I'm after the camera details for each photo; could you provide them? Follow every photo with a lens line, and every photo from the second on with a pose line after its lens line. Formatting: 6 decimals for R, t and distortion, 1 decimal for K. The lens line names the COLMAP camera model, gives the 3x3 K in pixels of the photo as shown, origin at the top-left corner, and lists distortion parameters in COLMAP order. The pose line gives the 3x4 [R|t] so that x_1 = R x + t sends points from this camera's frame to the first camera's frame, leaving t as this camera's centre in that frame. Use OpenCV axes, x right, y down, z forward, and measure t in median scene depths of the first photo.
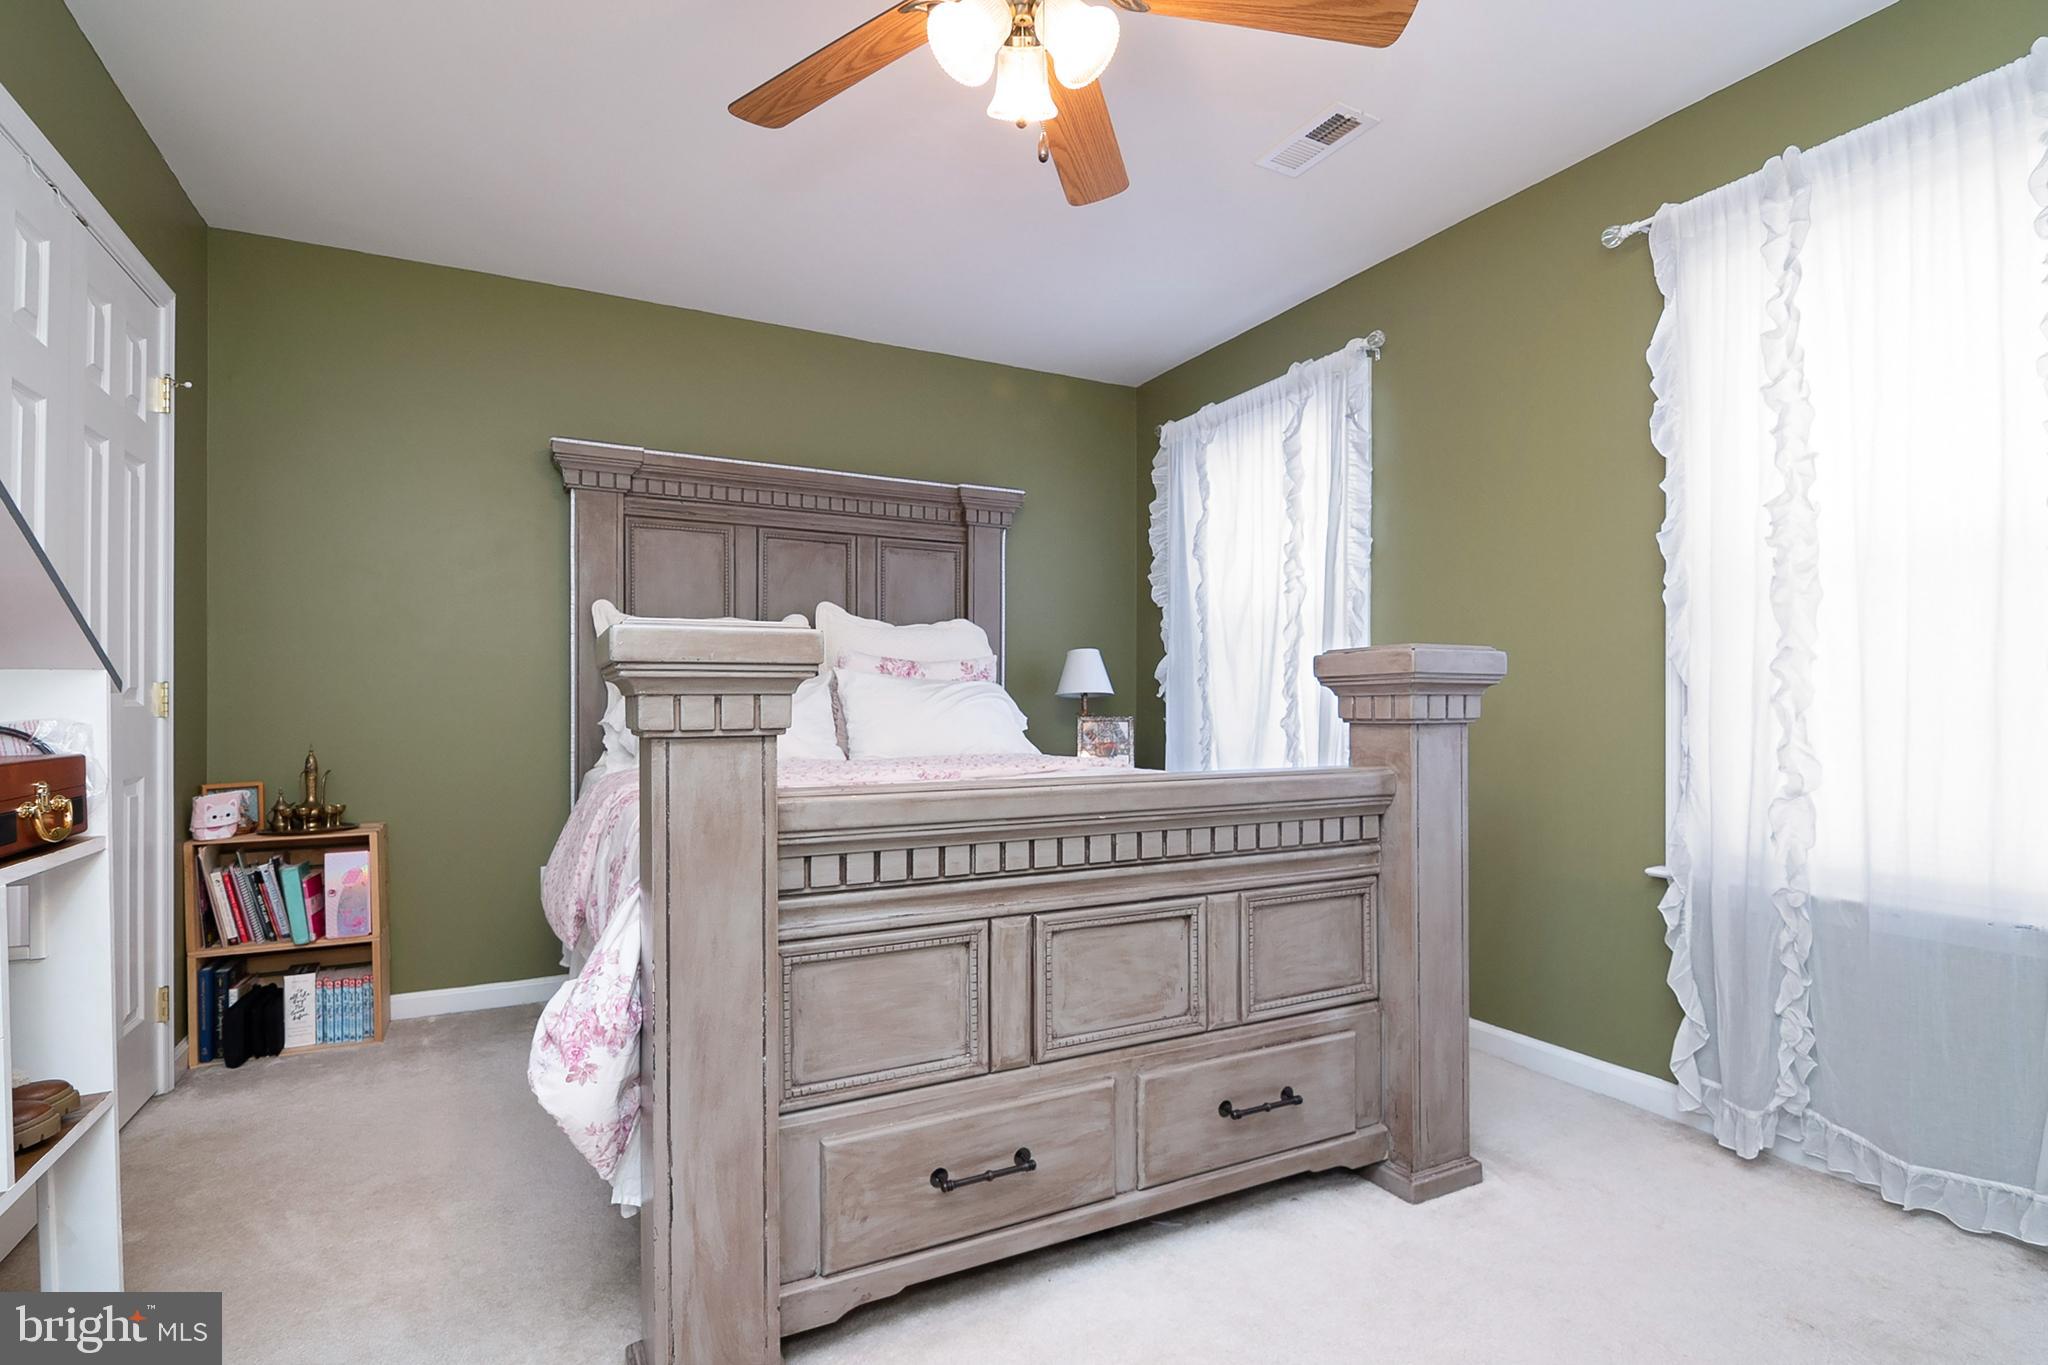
lens RADIAL K [[986.8, 0, 1022.6], [0, 986.8, 697.5], [0, 0, 1]] dist [-0.001000, -0.011008]
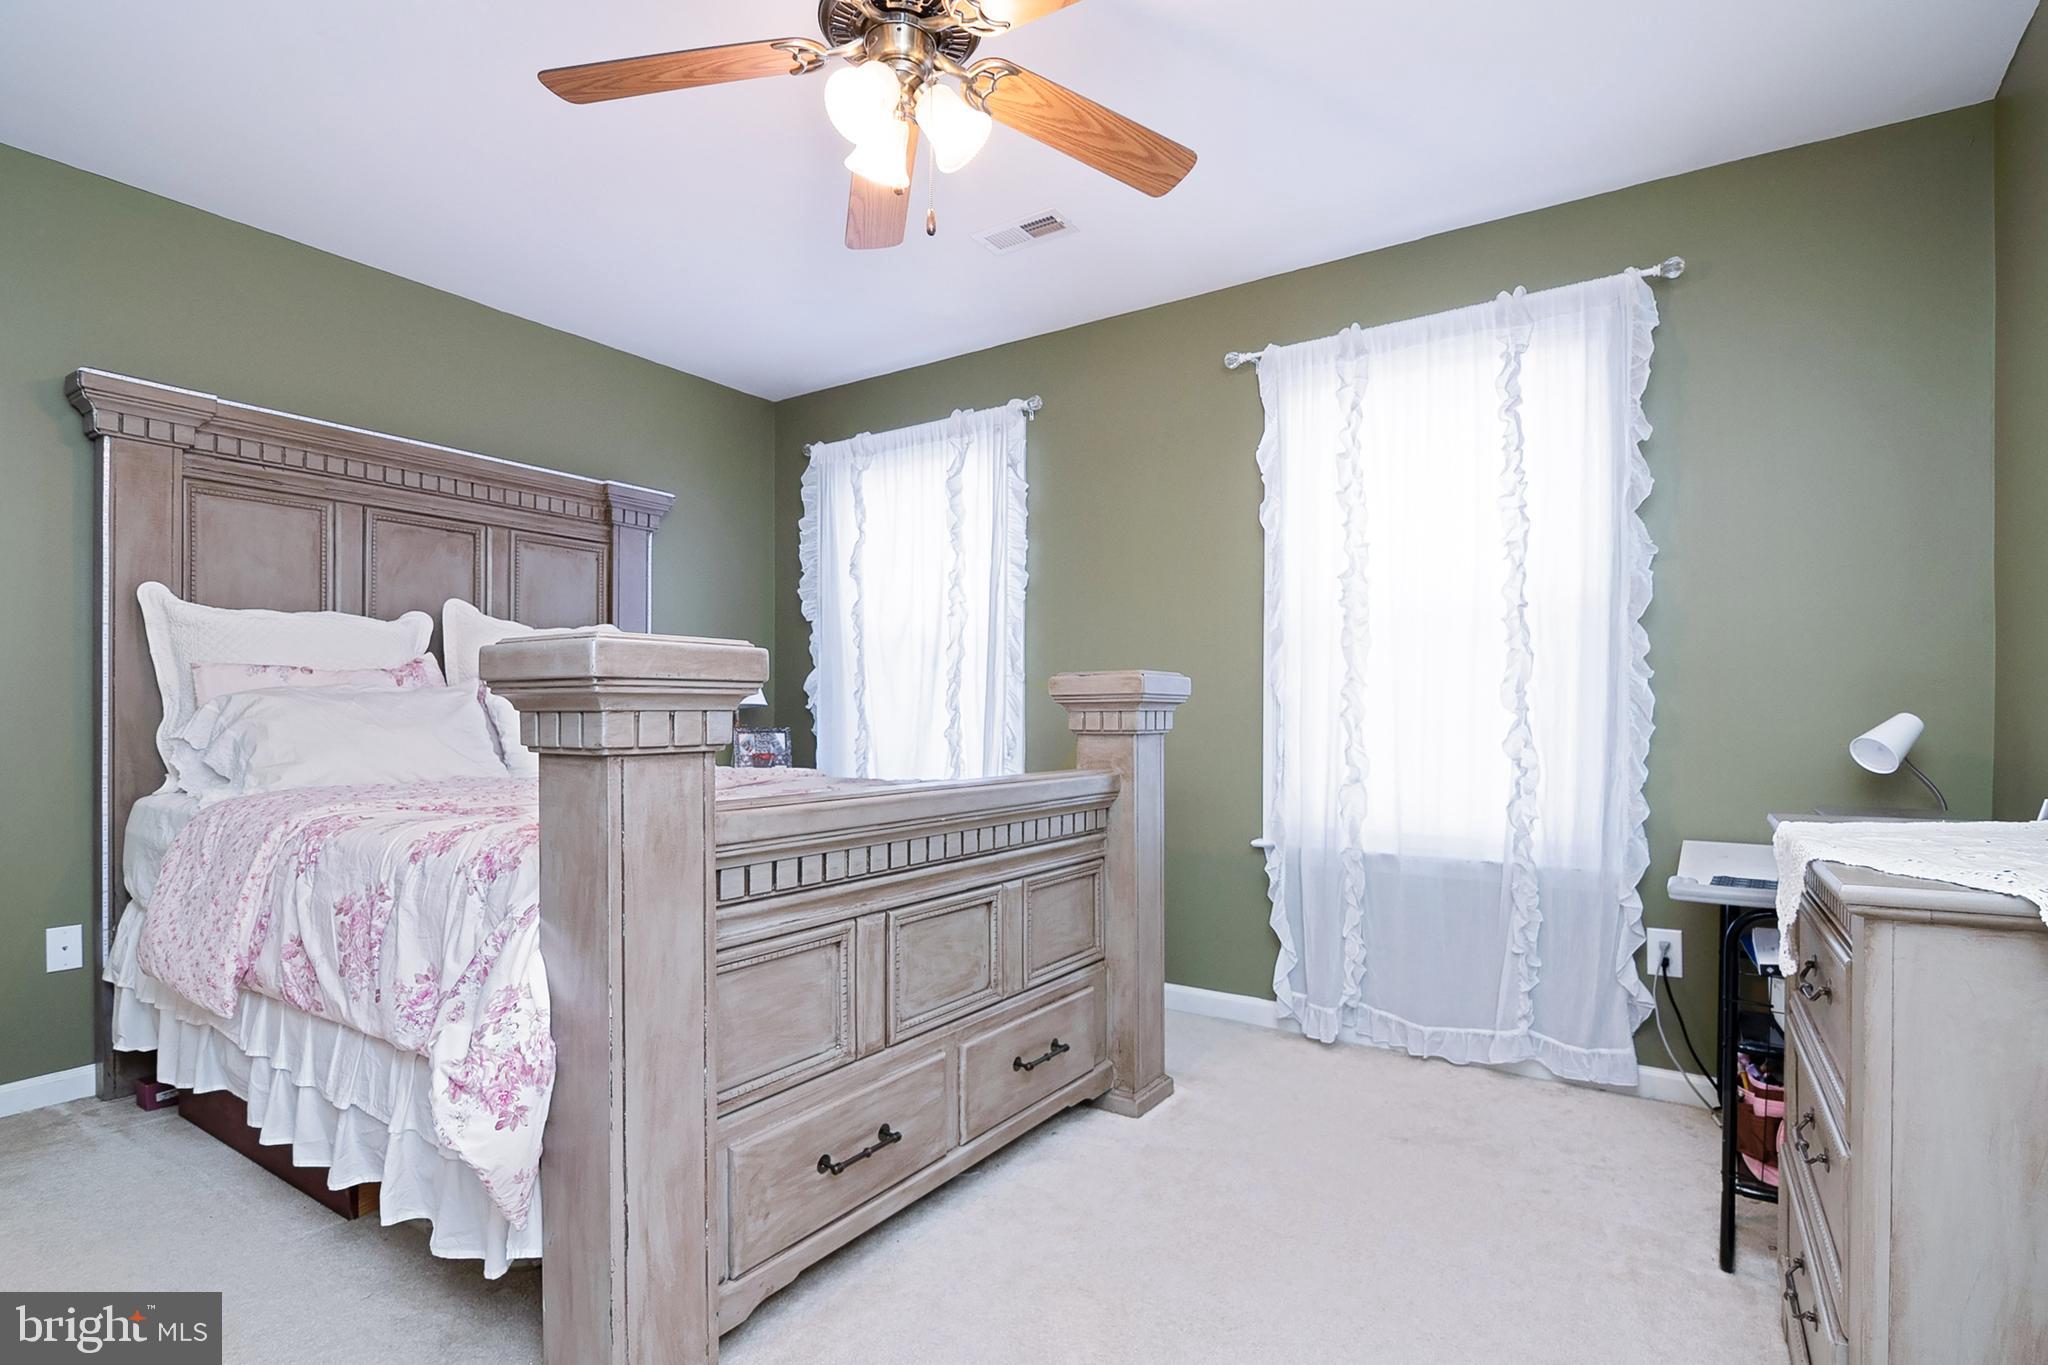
lens RADIAL K [[990.3, 0, 1021.7], [0, 990.3, 710.9], [0, 0, 1]] dist [-0.001994, -0.013506]
pose [[0.878329, 0.004373, 0.478036, -0.323808], [-0.006604, 0.999974, 0.002986, -0.005305], [-0.478010, -0.005779, 0.878335, -0.029594]]
